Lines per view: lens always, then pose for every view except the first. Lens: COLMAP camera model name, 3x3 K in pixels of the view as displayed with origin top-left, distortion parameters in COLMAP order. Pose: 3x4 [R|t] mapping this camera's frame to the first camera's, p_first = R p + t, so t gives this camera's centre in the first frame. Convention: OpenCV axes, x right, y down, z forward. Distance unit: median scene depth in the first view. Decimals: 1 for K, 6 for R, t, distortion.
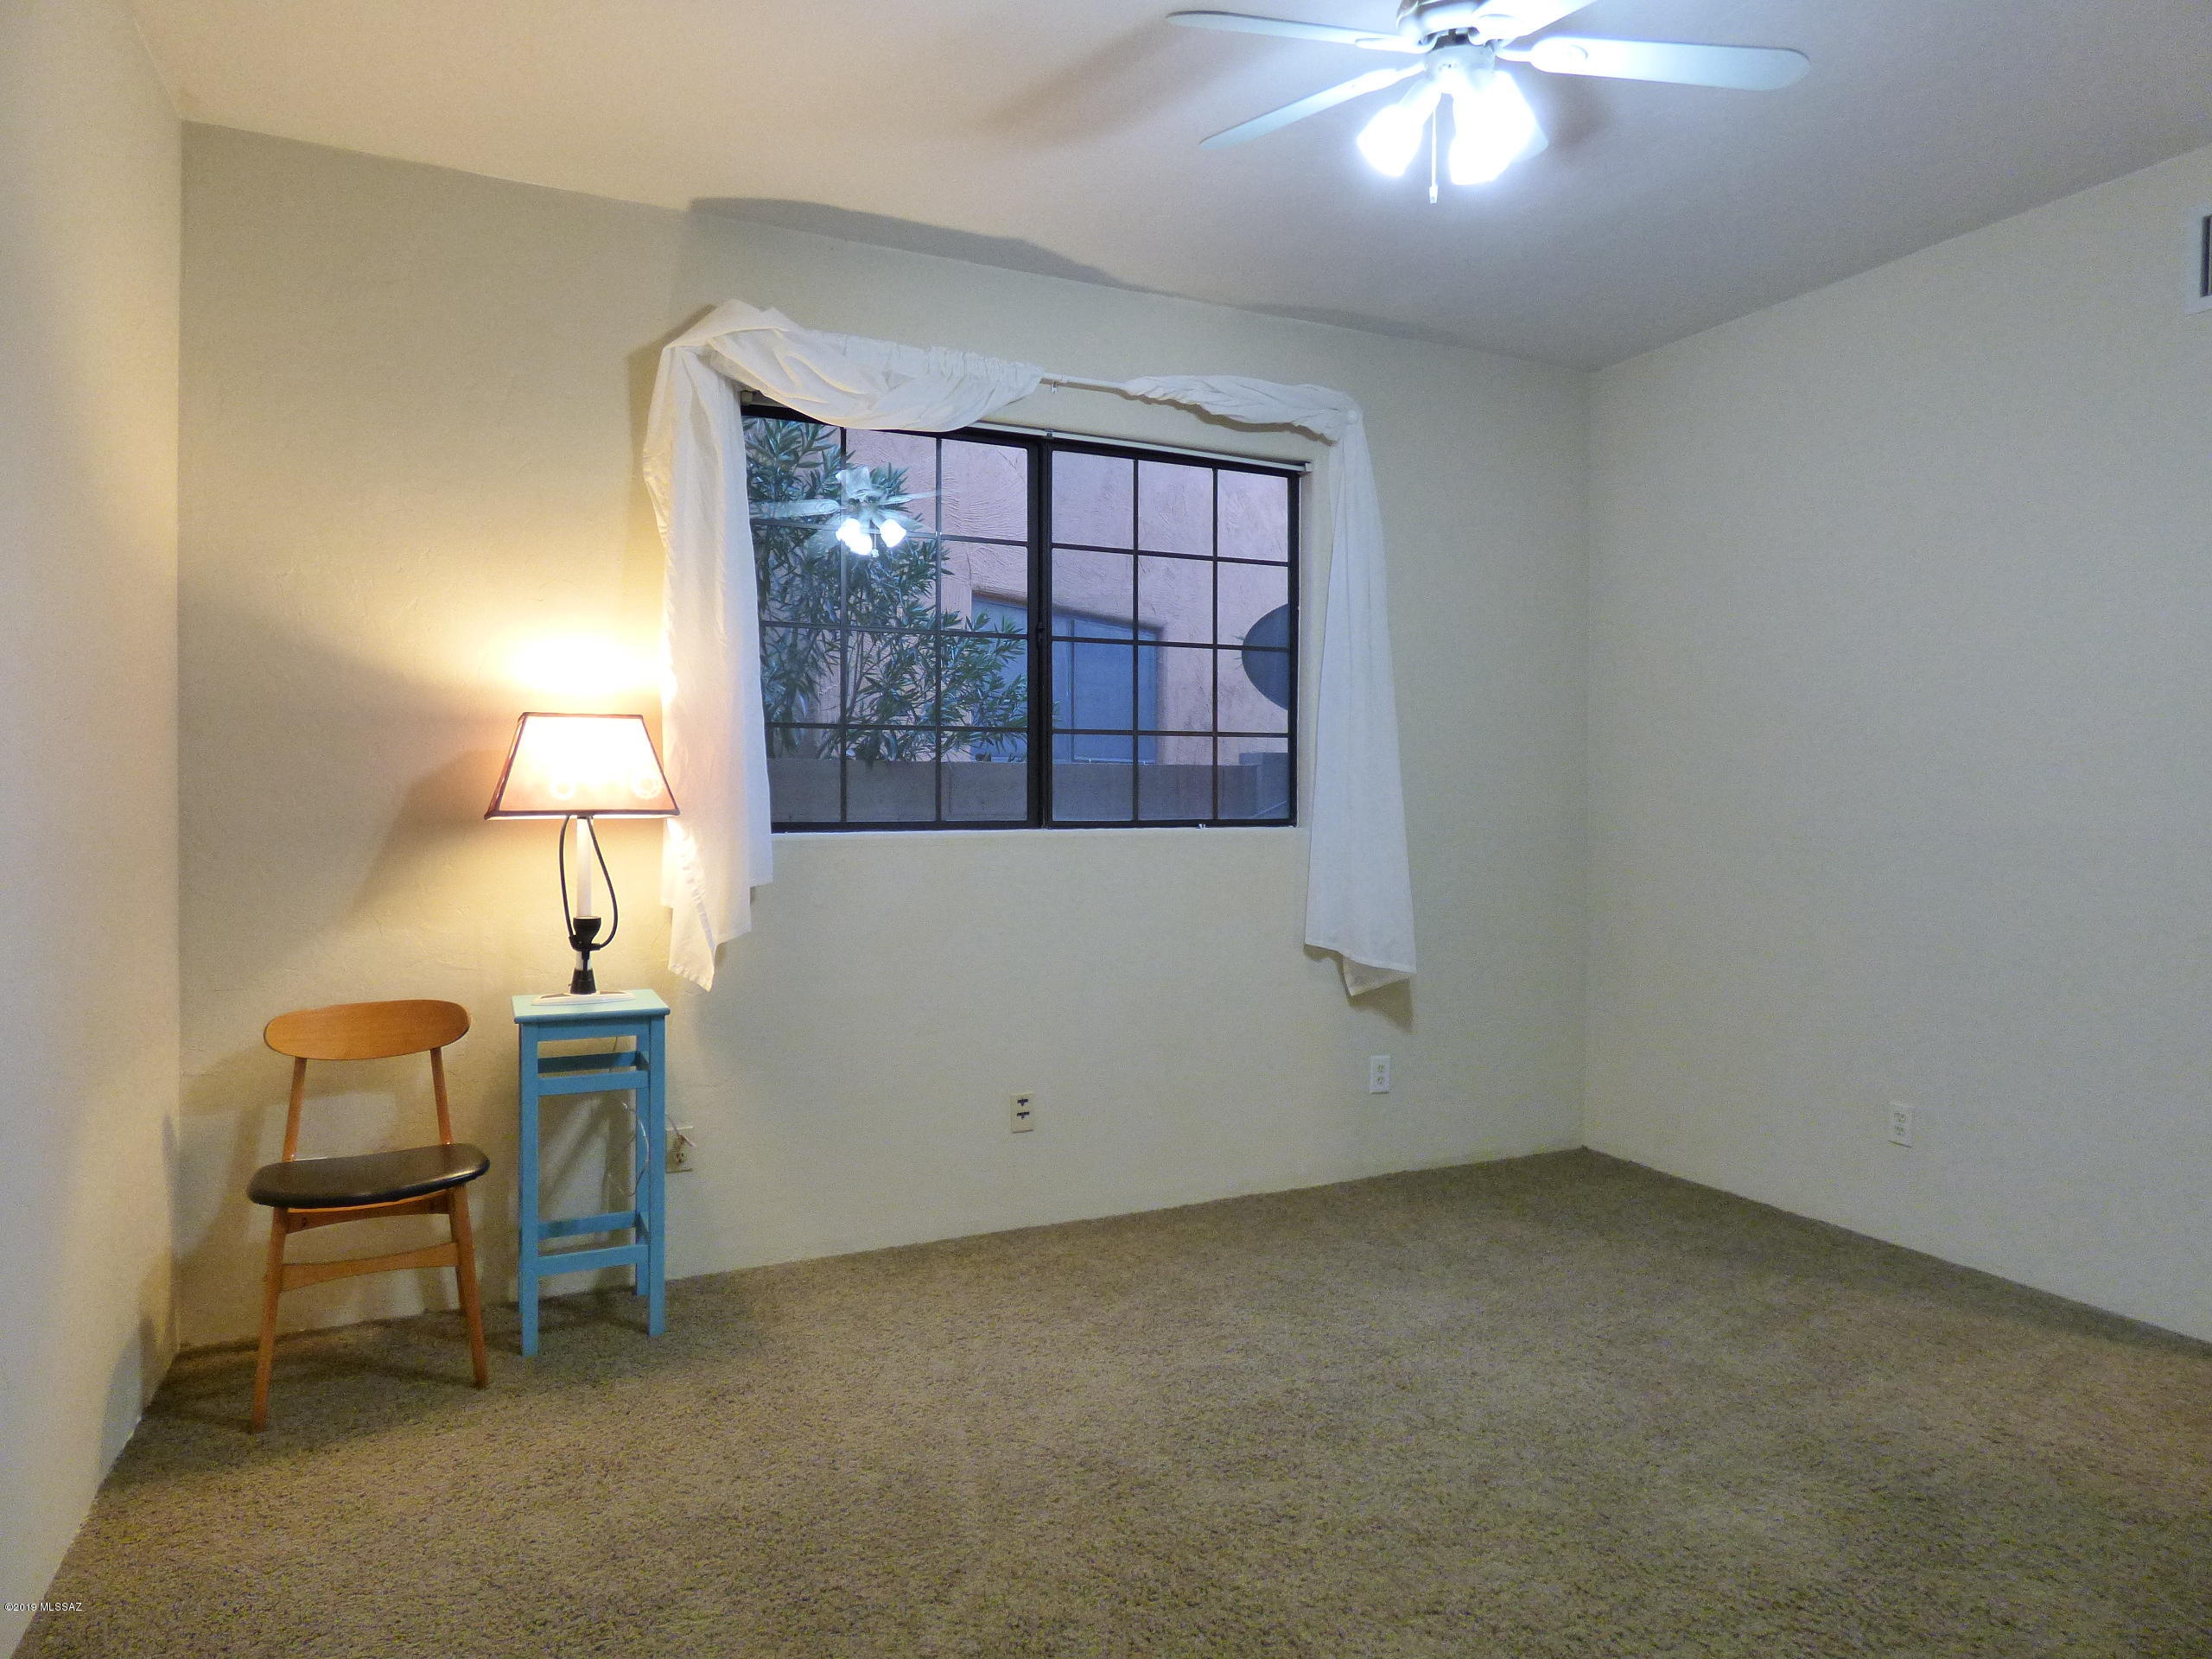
lens RADIAL K [[1328.2, 0, 1107.3], [0, 1328.2, 820.6], [0, 0, 1]] dist [-0.015900, 0.004454]
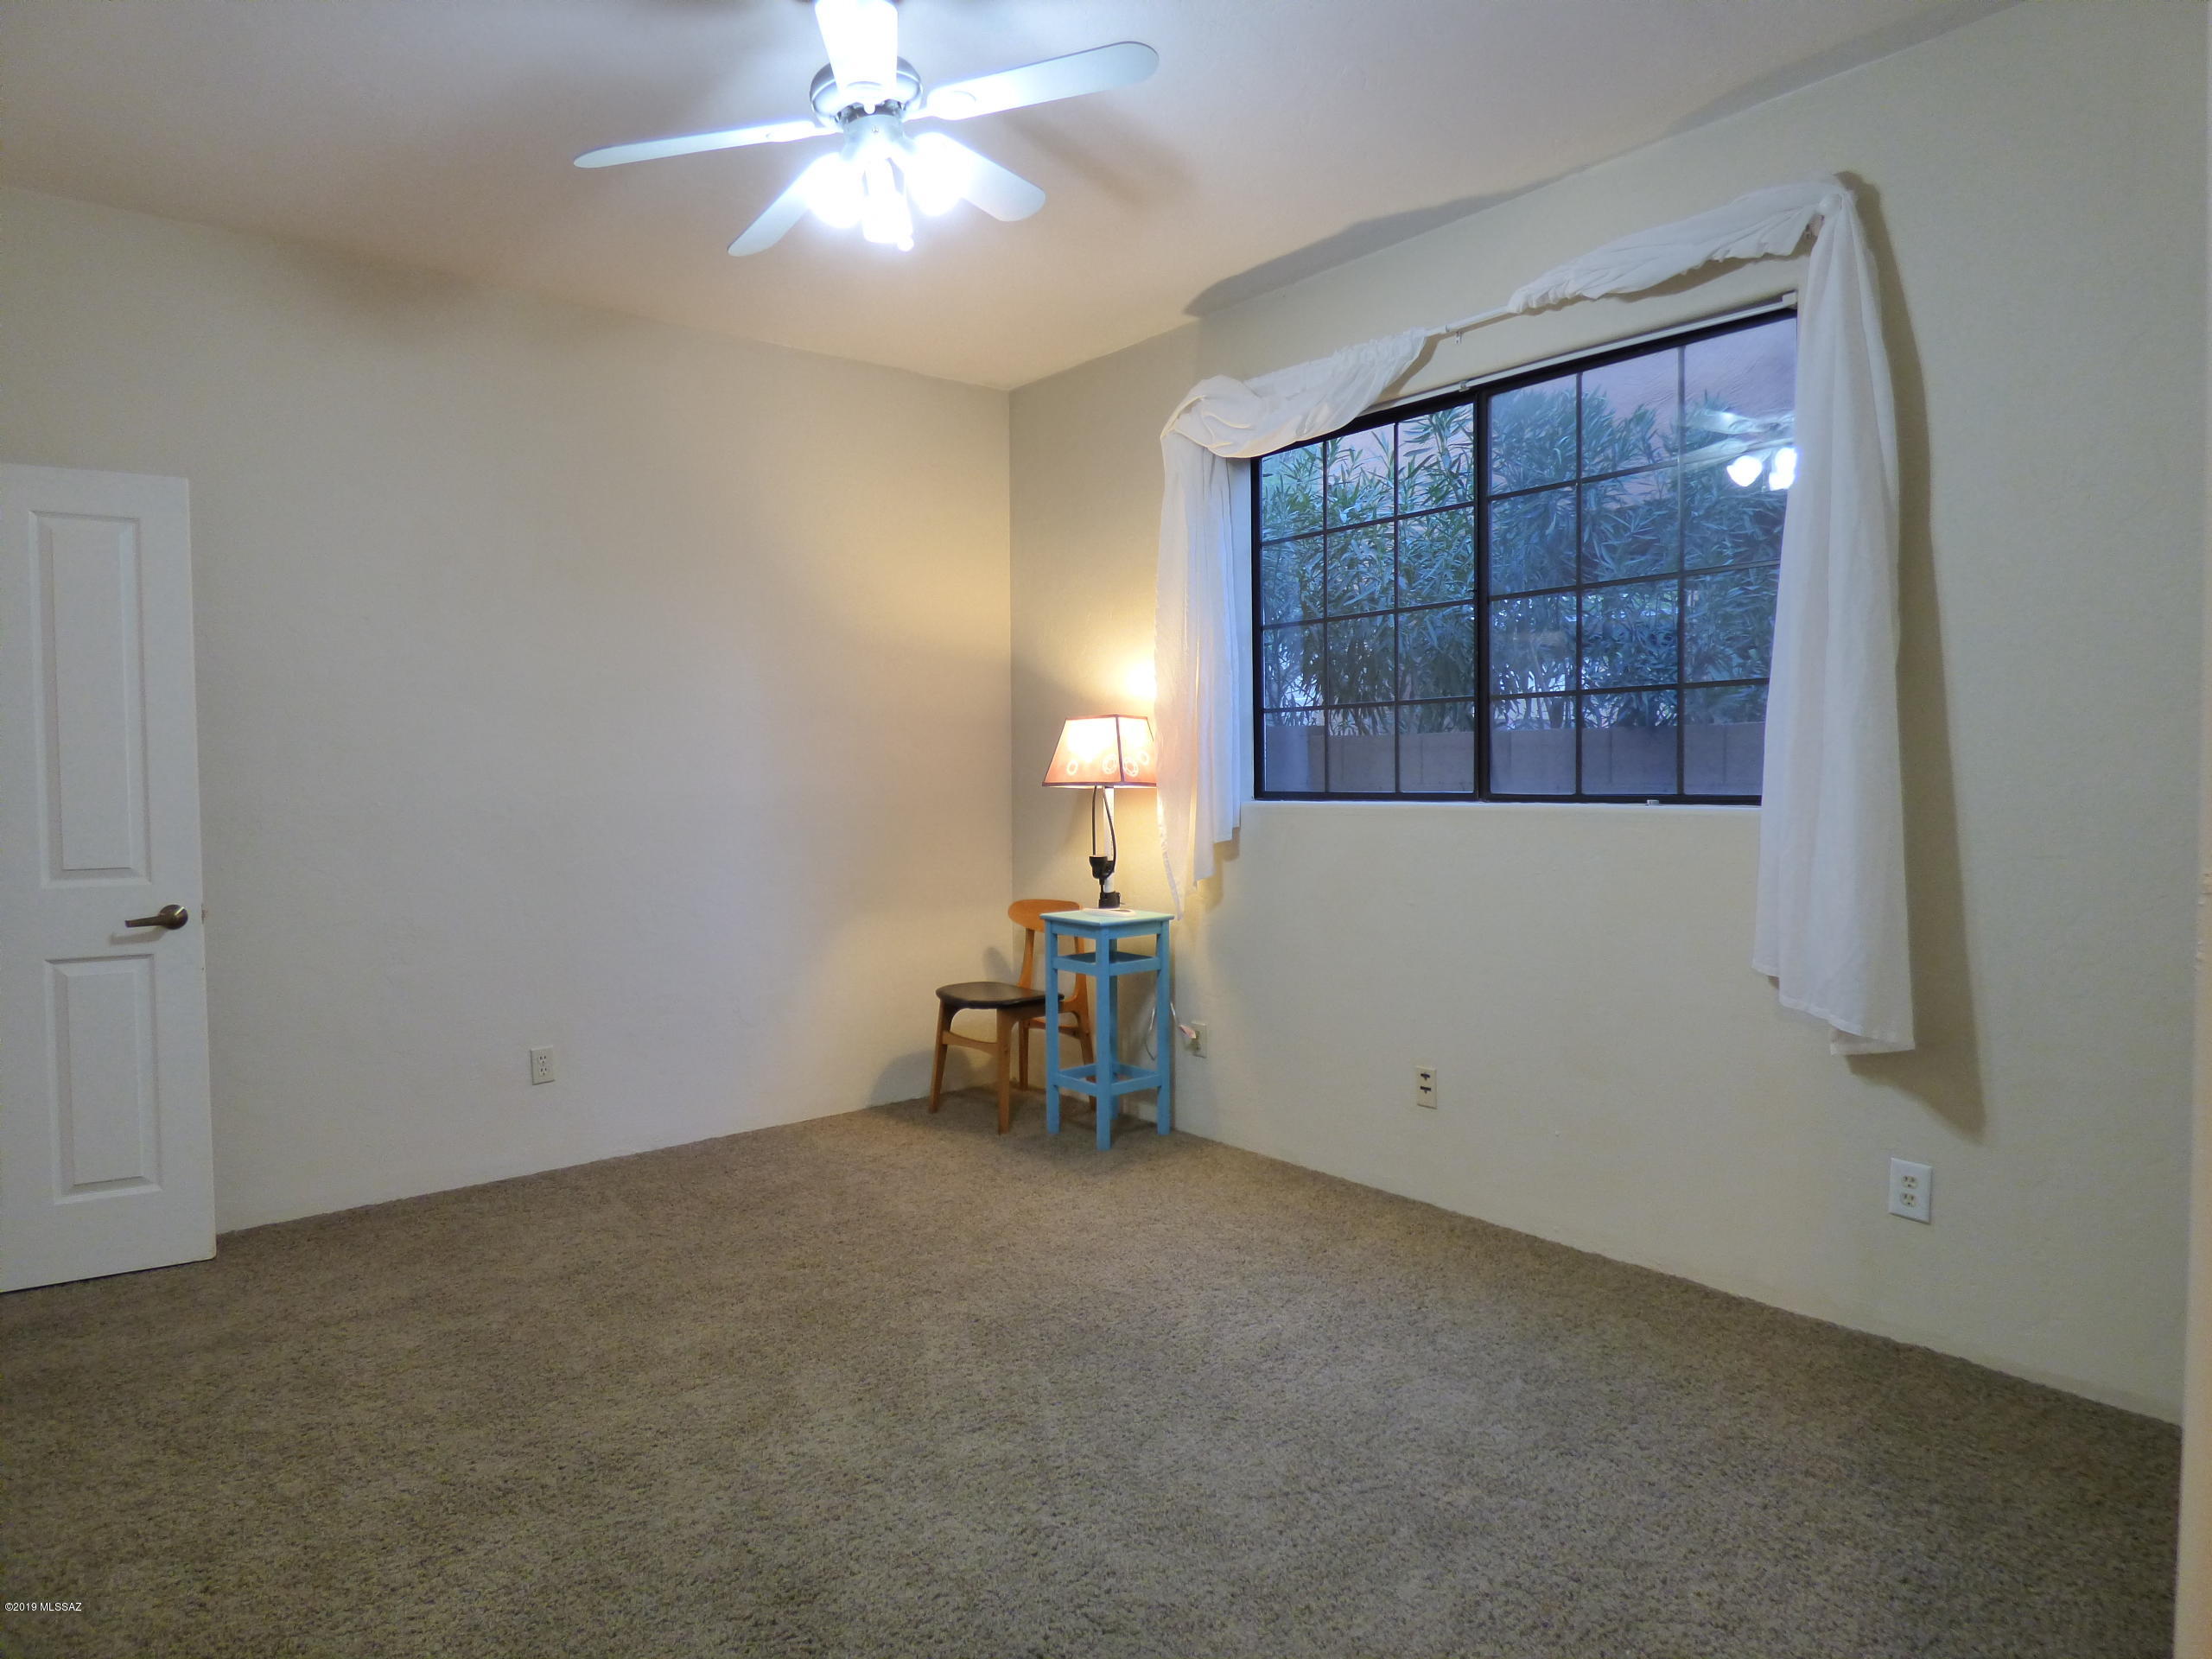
lens RADIAL K [[1328.2, 0, 1114.4], [0, 1328.2, 826.2], [0, 0, 1]] dist [-0.015900, 0.004454]
pose [[0.249753, 0.036160, -0.967634, 0.806985], [-0.004773, 0.999336, 0.036113, -0.009424], [0.968298, -0.004401, 0.249760, 0.512080]]
